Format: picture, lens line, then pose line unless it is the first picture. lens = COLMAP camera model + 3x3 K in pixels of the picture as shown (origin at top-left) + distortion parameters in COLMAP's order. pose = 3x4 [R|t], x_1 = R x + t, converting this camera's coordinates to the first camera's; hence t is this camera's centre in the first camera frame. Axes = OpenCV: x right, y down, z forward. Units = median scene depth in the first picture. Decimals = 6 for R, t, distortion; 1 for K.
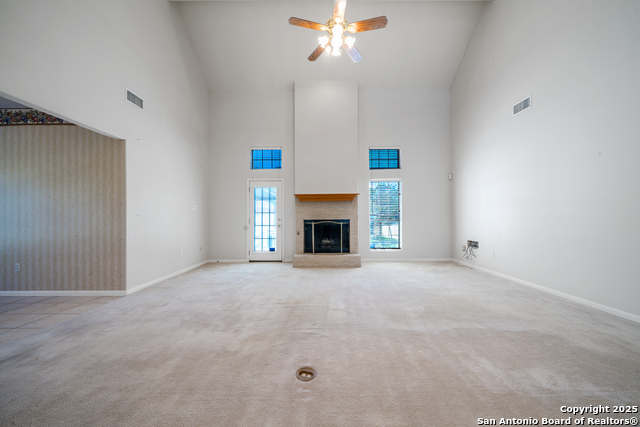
lens RADIAL K [[221.7, 0, 320.0], [0, 221.7, 215.2], [0, 0, 1]] dist [-0.007316, 0.000017]
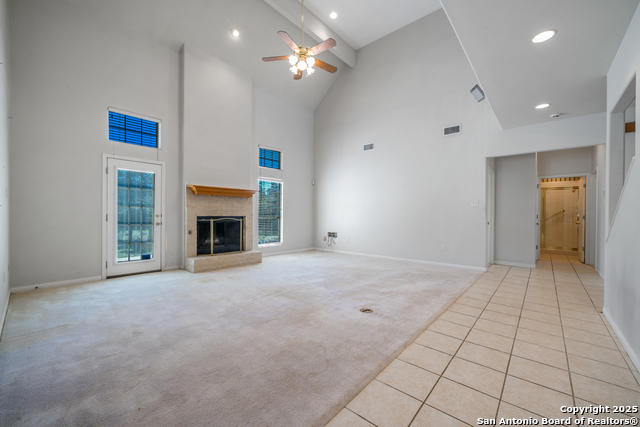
lens RADIAL K [[258.6, 0, 320.6], [0, 258.6, 215.2], [0, 0, 1]] dist [0.000186, -0.000044]
pose [[0.656913, 0.008721, 0.753916, -0.510248], [-0.020155, 0.999779, 0.005996, 0.001670], [-0.753697, -0.019134, 0.656944, 0.002010]]
